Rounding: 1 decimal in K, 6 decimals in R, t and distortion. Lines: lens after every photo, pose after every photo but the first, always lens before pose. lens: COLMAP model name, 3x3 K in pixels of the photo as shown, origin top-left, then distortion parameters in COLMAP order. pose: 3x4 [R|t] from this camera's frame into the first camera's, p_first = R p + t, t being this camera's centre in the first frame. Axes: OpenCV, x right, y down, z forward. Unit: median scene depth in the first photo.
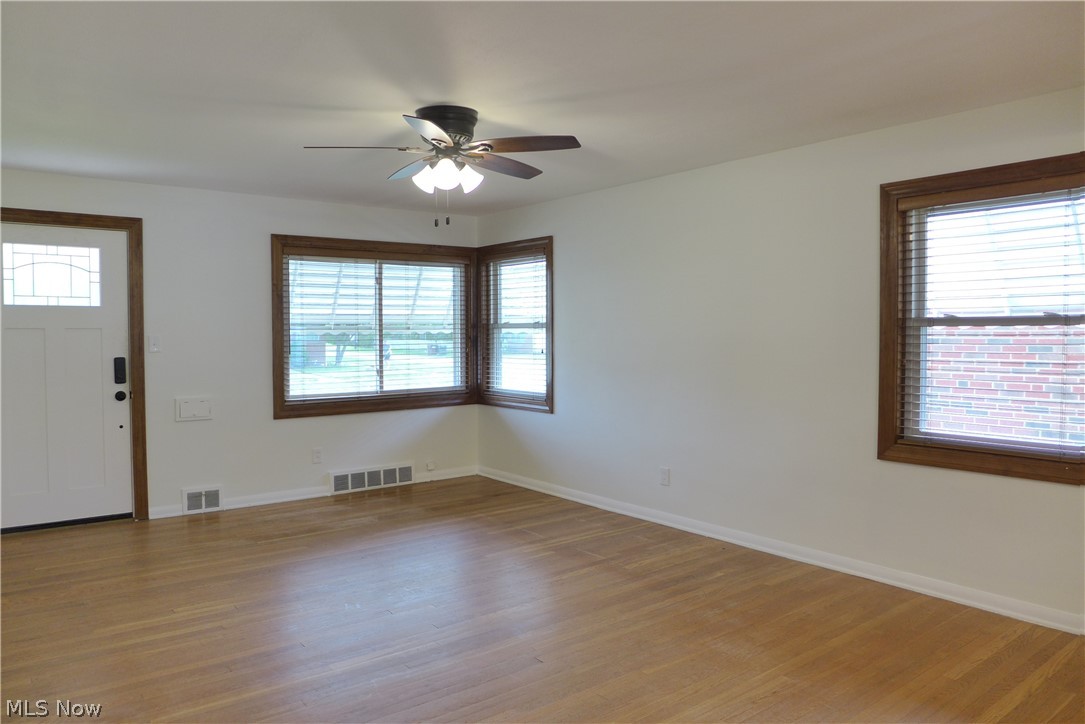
lens RADIAL K [[763.3, 0, 521.5], [0, 763.3, 364.3], [0, 0, 1]] dist [-0.052353, 0.026733]
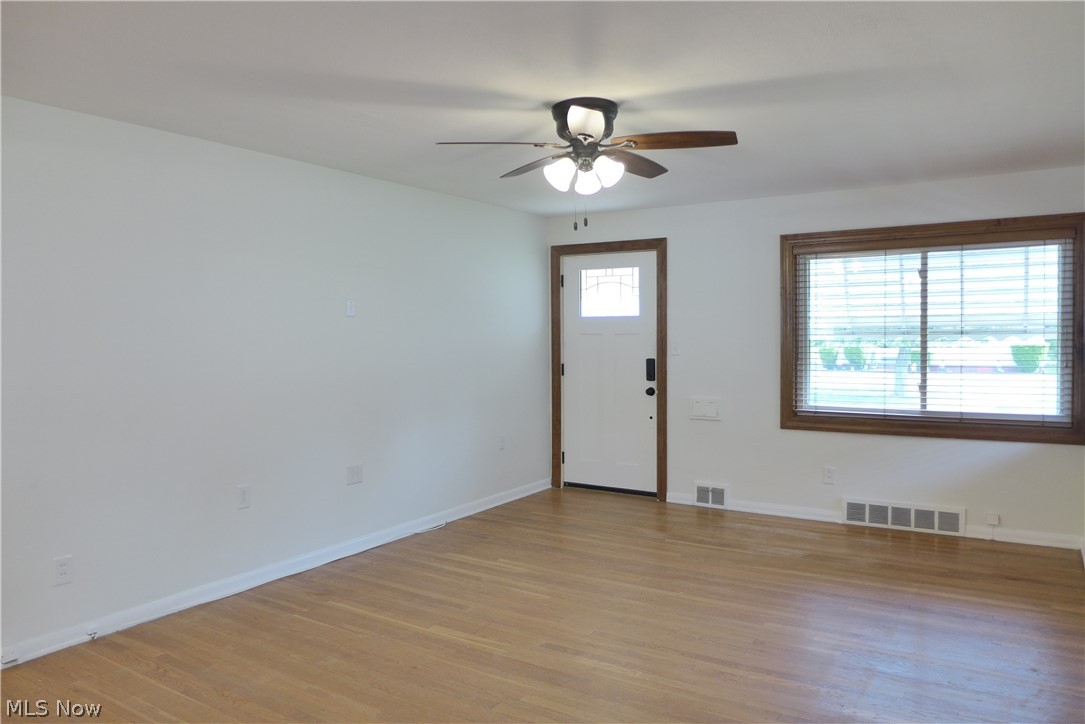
lens RADIAL K [[763.3, 0, 540.5], [0, 763.3, 357.2], [0, 0, 1]] dist [-0.052353, 0.026733]
pose [[0.339405, 0.028207, -0.940217, 0.485749], [-0.036238, 0.999200, 0.016895, -0.023270], [0.939942, 0.028337, 0.340156, 0.402485]]
